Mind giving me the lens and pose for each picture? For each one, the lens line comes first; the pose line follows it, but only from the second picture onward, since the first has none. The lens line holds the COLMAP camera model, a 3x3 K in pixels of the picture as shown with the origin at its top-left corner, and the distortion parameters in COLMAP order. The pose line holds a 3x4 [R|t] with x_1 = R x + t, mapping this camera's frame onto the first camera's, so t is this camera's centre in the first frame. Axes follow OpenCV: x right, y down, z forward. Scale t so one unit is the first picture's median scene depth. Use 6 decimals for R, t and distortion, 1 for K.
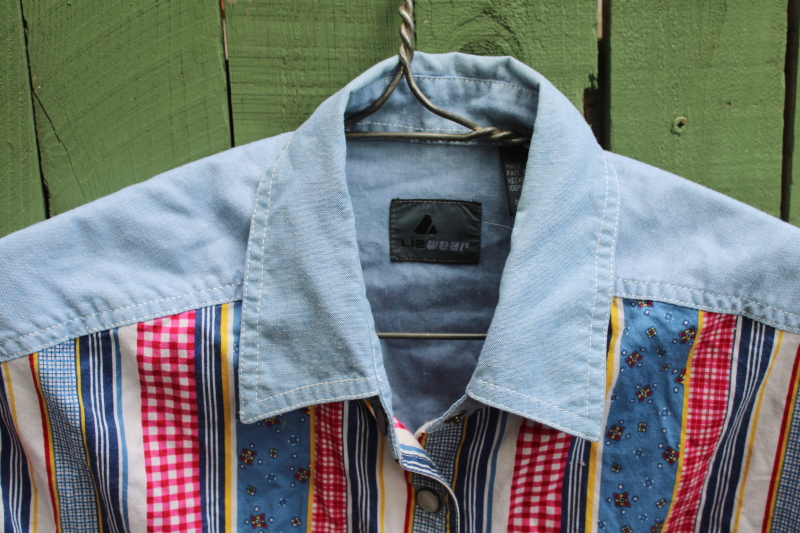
lens RADIAL K [[1263.7, 0, 395.8], [0, 1263.7, 272.5], [0, 0, 1]] dist [-0.031436, 0.000000]
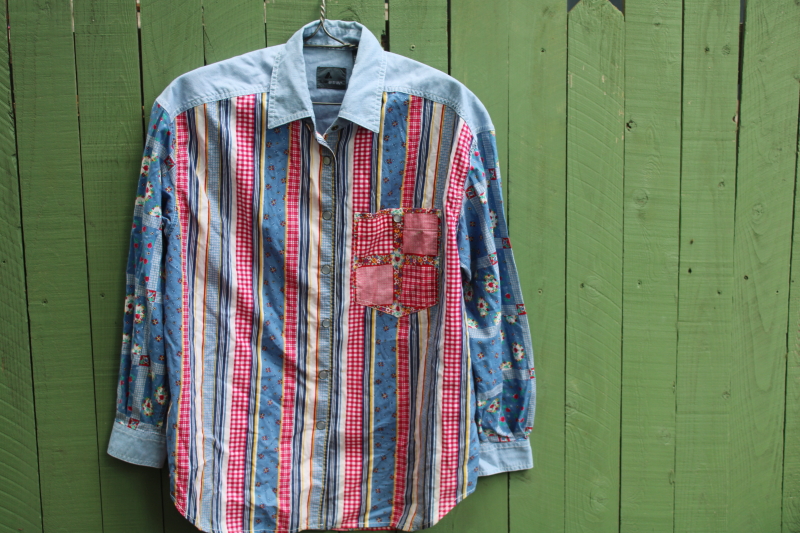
lens RADIAL K [[1263.7, 0, 394.8], [0, 1263.7, 246.2], [0, 0, 1]] dist [-0.031436, 0.000000]
pose [[0.999370, 0.018441, 0.030311, 0.105250], [-0.014523, 0.992081, -0.124756, 0.796683], [-0.032372, 0.124238, 0.991724, -2.115797]]
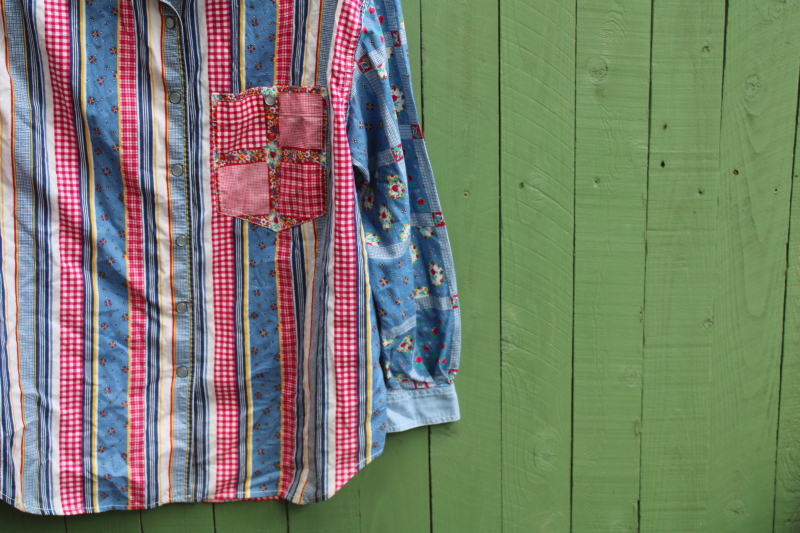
lens RADIAL K [[1263.7, 0, 404.9], [0, 1263.7, 262.1], [0, 0, 1]] dist [-0.031436, 0.000000]
pose [[0.998946, 0.001307, 0.045882, 0.356504], [-0.000672, 0.999904, -0.013860, 0.663970], [-0.045896, 0.013815, 0.998851, -1.327216]]
